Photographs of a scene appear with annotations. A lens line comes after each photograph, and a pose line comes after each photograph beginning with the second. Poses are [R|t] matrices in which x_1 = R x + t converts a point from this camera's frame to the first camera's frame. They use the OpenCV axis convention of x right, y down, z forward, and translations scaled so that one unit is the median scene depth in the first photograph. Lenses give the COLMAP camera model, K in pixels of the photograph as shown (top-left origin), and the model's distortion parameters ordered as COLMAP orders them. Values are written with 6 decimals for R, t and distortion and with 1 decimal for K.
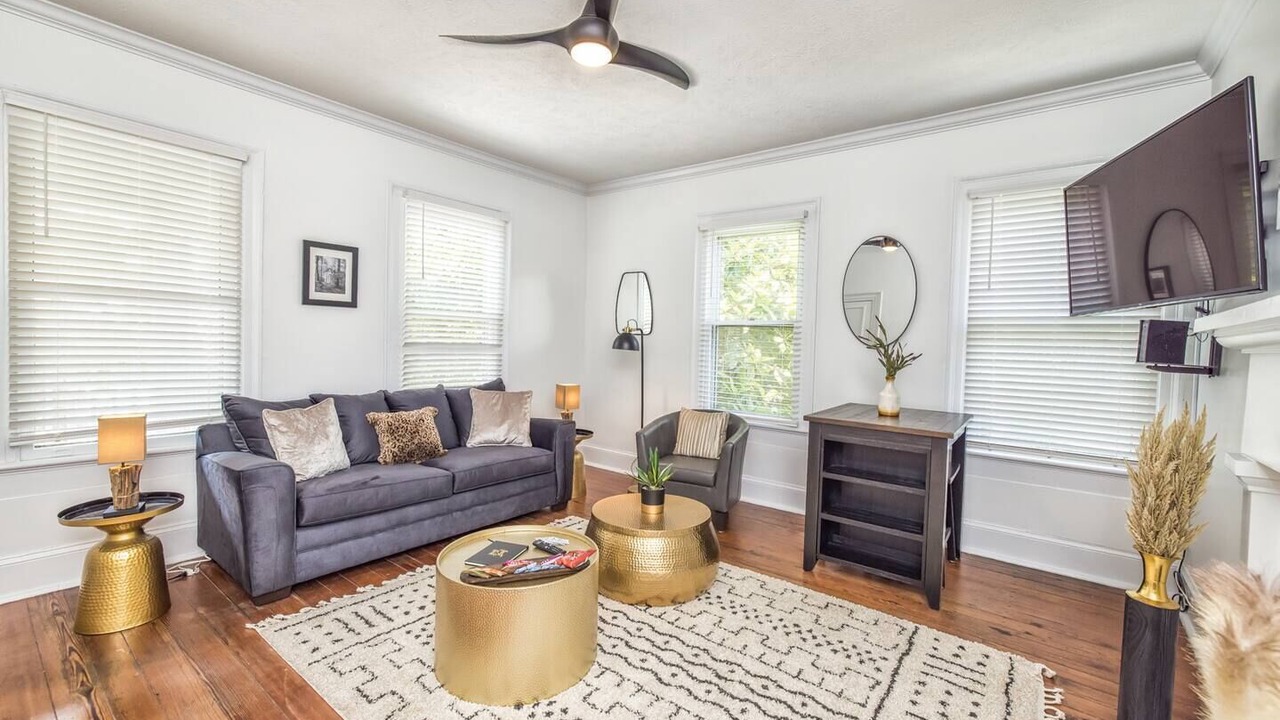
lens RADIAL K [[535.3, 0, 639.7], [0, 535.3, 357.4], [0, 0, 1]] dist [0.001195, -0.000363]
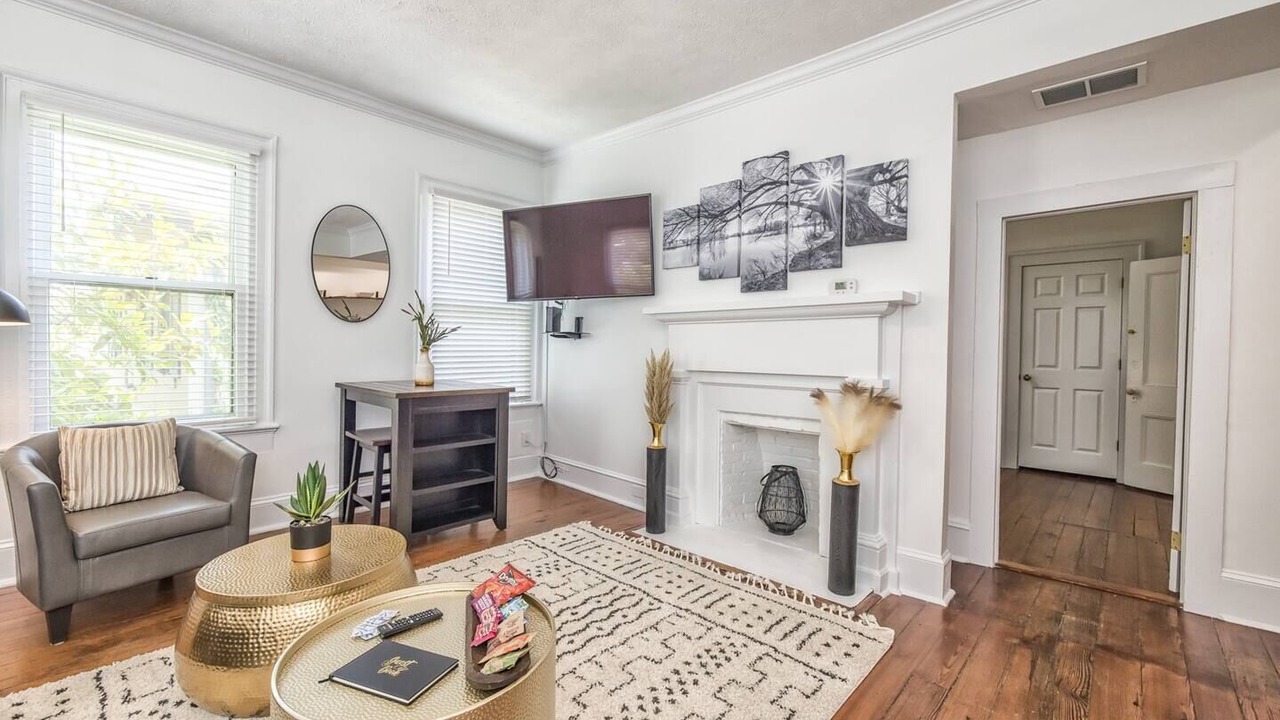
lens RADIAL K [[535.3, 0, 644.2], [0, 535.3, 349.5], [0, 0, 1]] dist [0.001195, -0.000363]
pose [[0.086440, -0.040009, 0.995453, -0.653920], [0.018930, 0.999079, 0.038511, 0.004309], [-0.996077, 0.015515, 0.087118, 0.550375]]
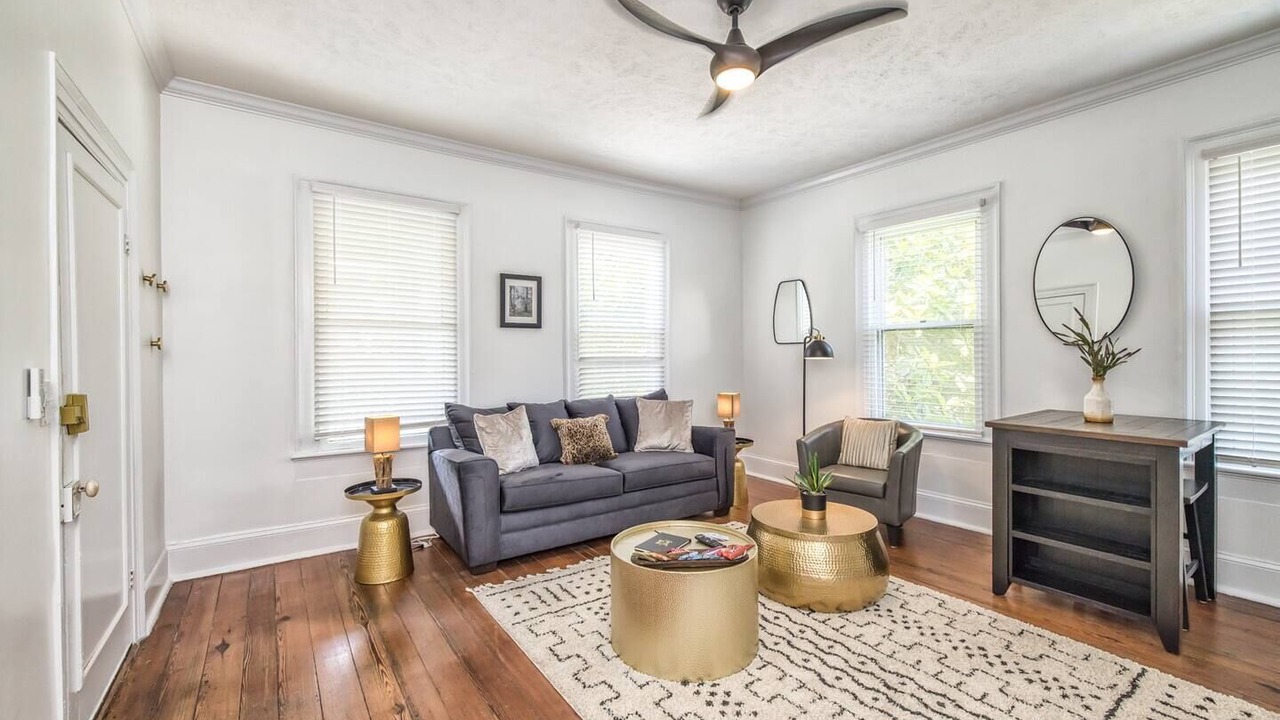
lens RADIAL K [[535.3, 0, 642.0], [0, 535.3, 355.8], [0, 0, 1]] dist [0.001195, -0.000363]
pose [[0.955897, -0.033132, -0.291826, 0.019460], [0.023903, 0.999097, -0.035136, 0.016819], [0.292727, 0.026611, 0.955826, -0.052803]]
